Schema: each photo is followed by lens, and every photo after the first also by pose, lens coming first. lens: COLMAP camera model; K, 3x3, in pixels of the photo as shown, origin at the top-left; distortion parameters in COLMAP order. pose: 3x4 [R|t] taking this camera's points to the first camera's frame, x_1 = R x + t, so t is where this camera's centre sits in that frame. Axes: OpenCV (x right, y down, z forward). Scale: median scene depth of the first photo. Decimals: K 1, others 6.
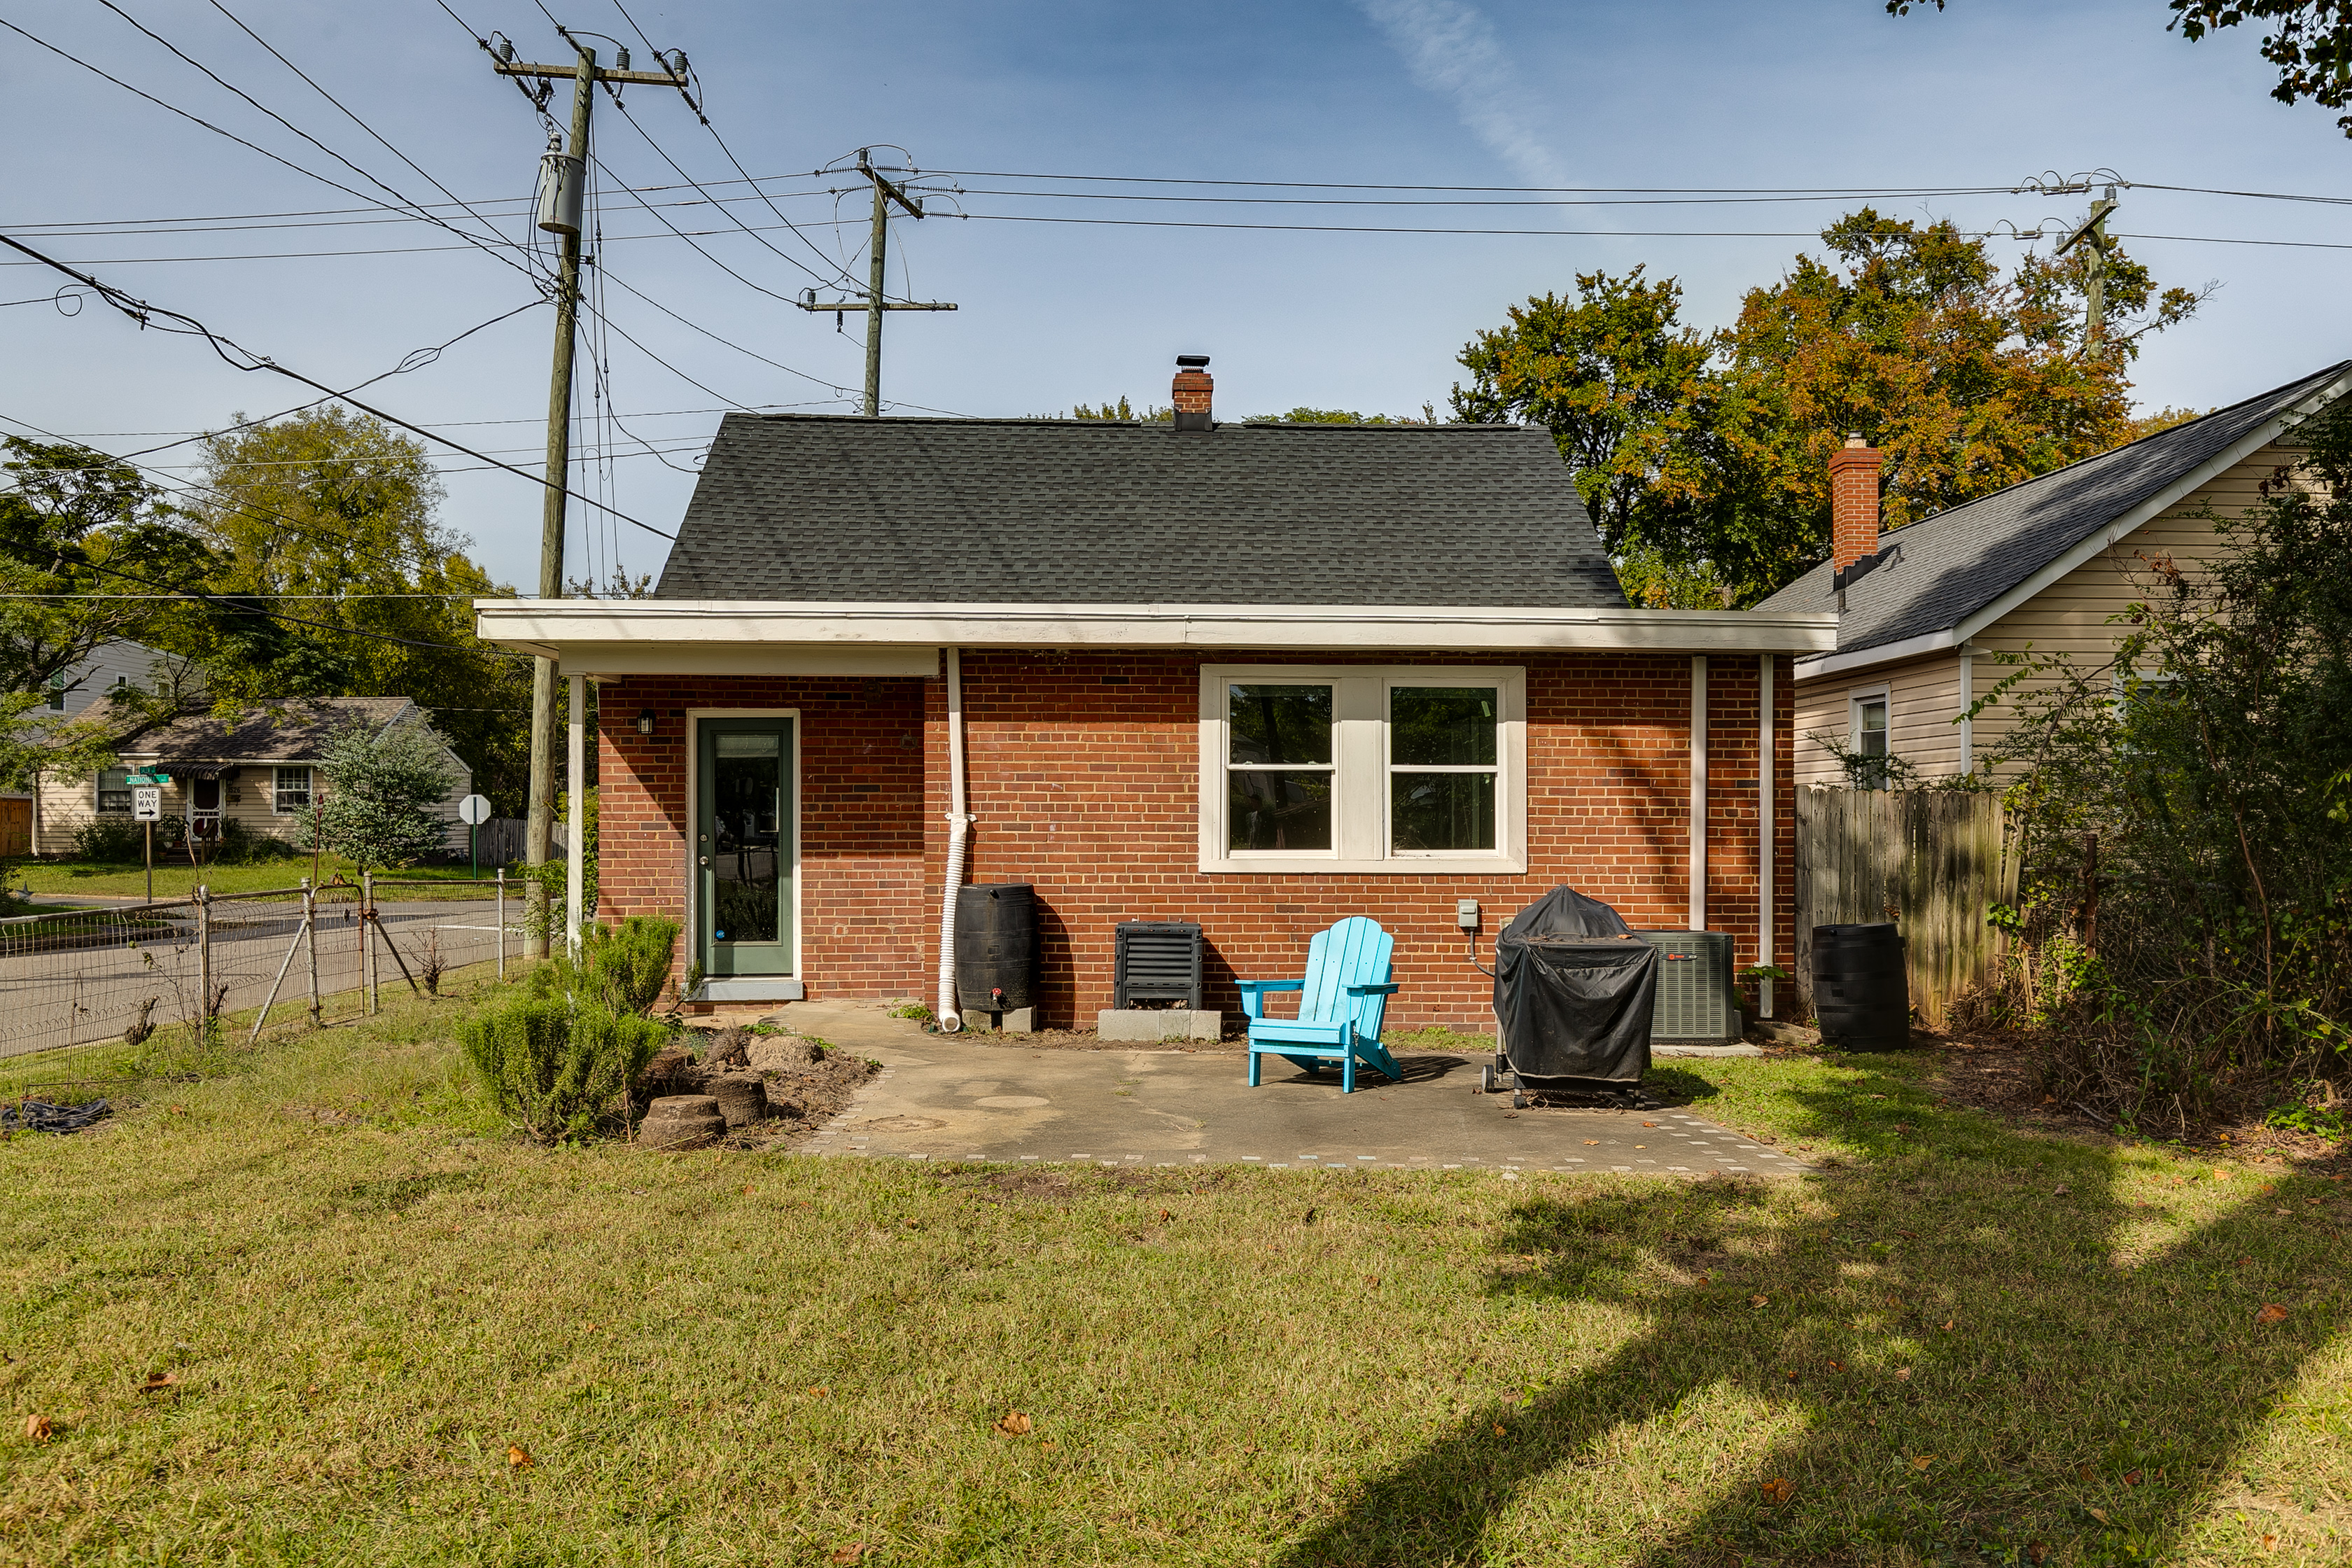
lens RADIAL K [[1824.0, 0, 1178.0], [0, 1824.0, 772.9], [0, 0, 1]] dist [-0.001208, -0.011518]
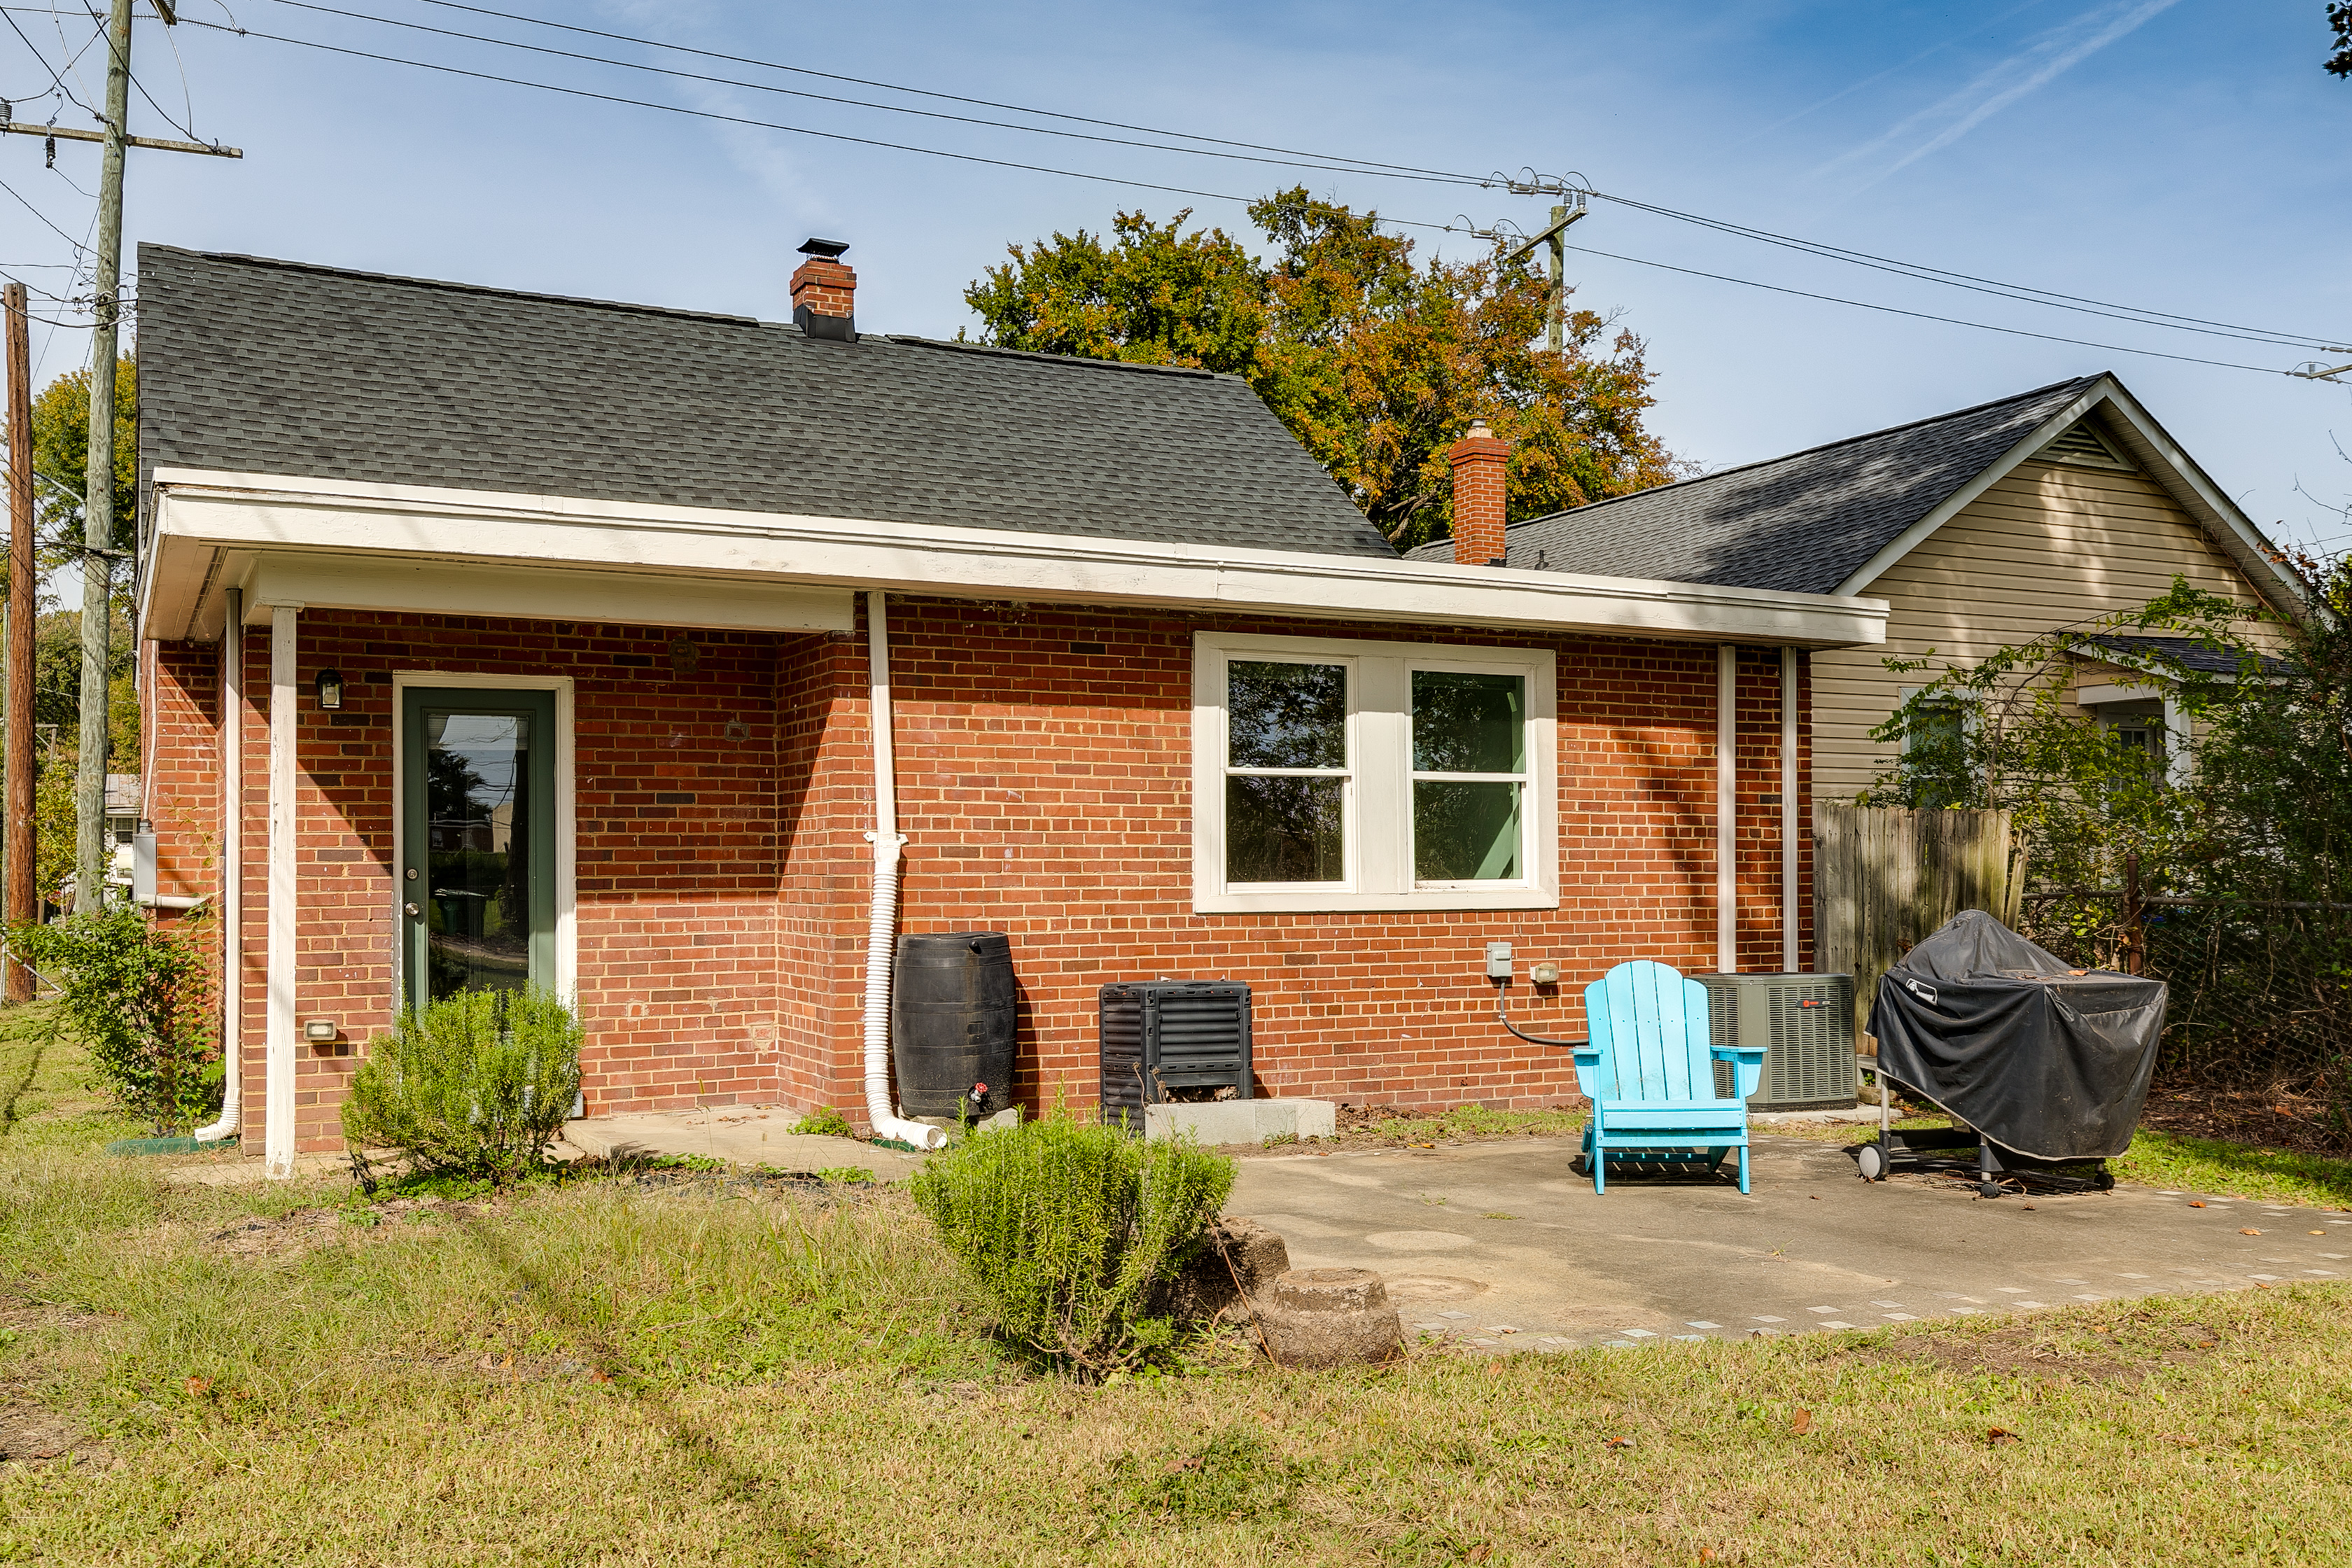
lens RADIAL K [[2104.4, 0, 1175.8], [0, 2104.4, 804.1], [0, 0, 1]] dist [0.006693, 0.009972]
pose [[0.907439, 0.006417, 0.420134, -0.349256], [-0.003481, 0.999964, -0.007754, 0.017032], [-0.420169, 0.005574, 0.907429, 0.228783]]
